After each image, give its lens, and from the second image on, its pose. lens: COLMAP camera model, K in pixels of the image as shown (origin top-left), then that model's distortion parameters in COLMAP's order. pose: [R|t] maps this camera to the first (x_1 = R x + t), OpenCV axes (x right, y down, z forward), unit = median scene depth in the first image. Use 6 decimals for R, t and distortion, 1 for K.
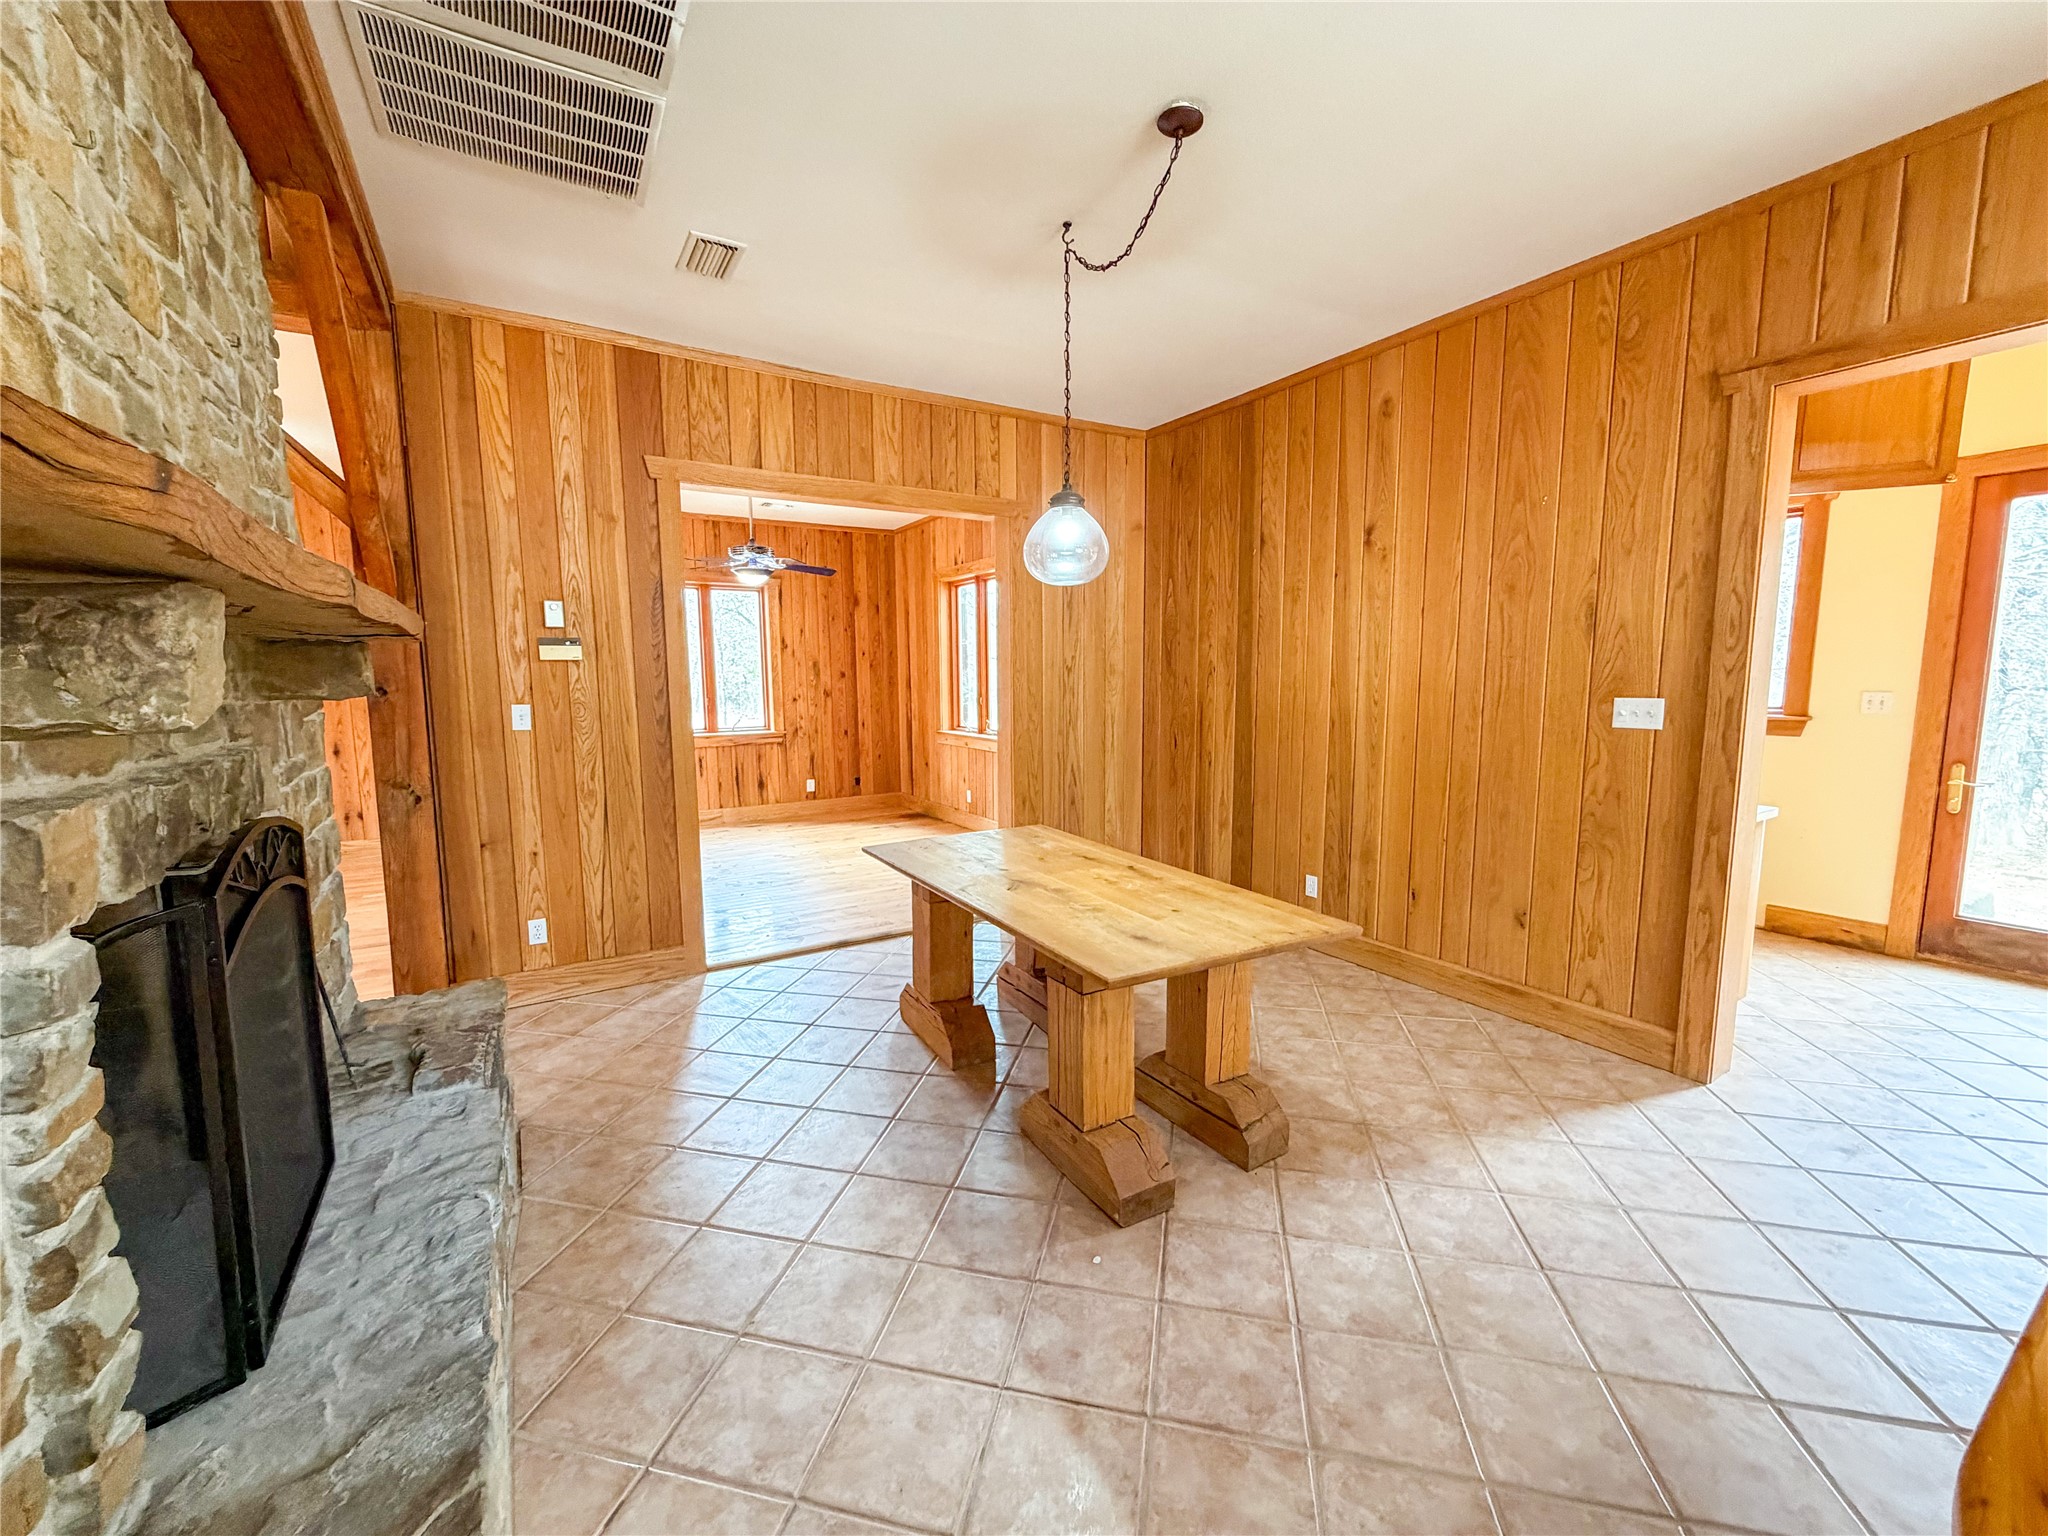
lens RADIAL K [[808.7, 0, 1019.5], [0, 808.7, 767.3], [0, 0, 1]] dist [-0.000279, -0.000350]
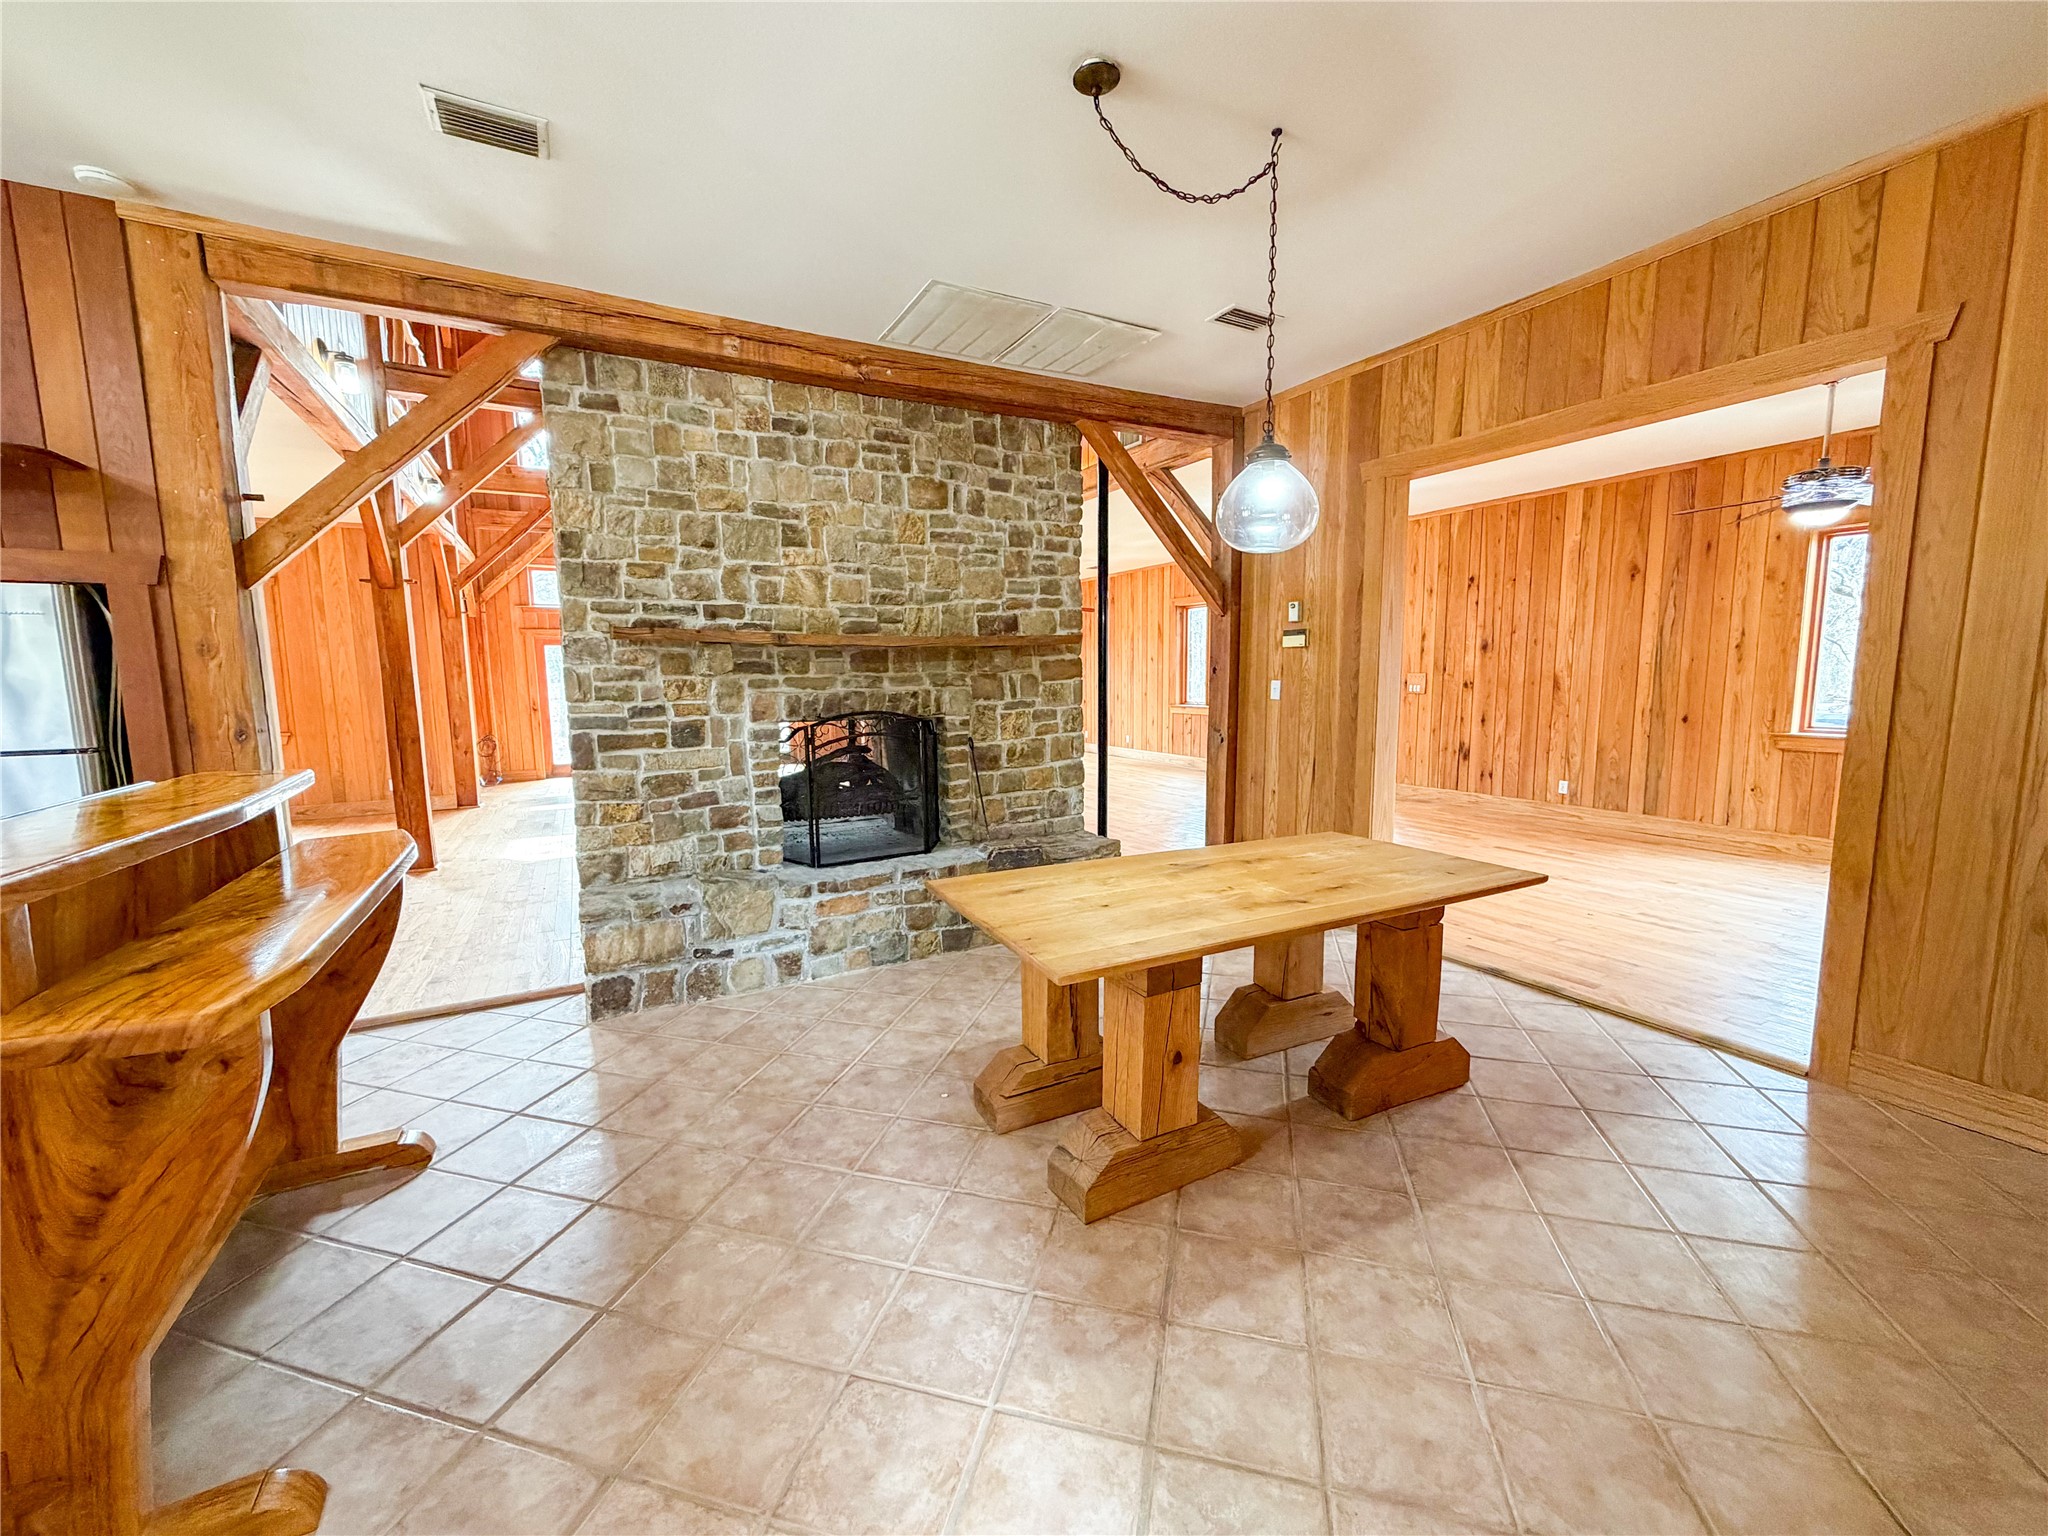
lens RADIAL K [[808.7, 0, 1019.5], [0, 808.7, 767.3], [0, 0, 1]] dist [-0.000279, -0.000350]
pose [[-0.054459, 0.125650, -0.990579, 0.750150], [-0.103787, 0.985965, 0.130770, -0.064326], [0.993108, 0.109931, -0.040653, 0.620710]]
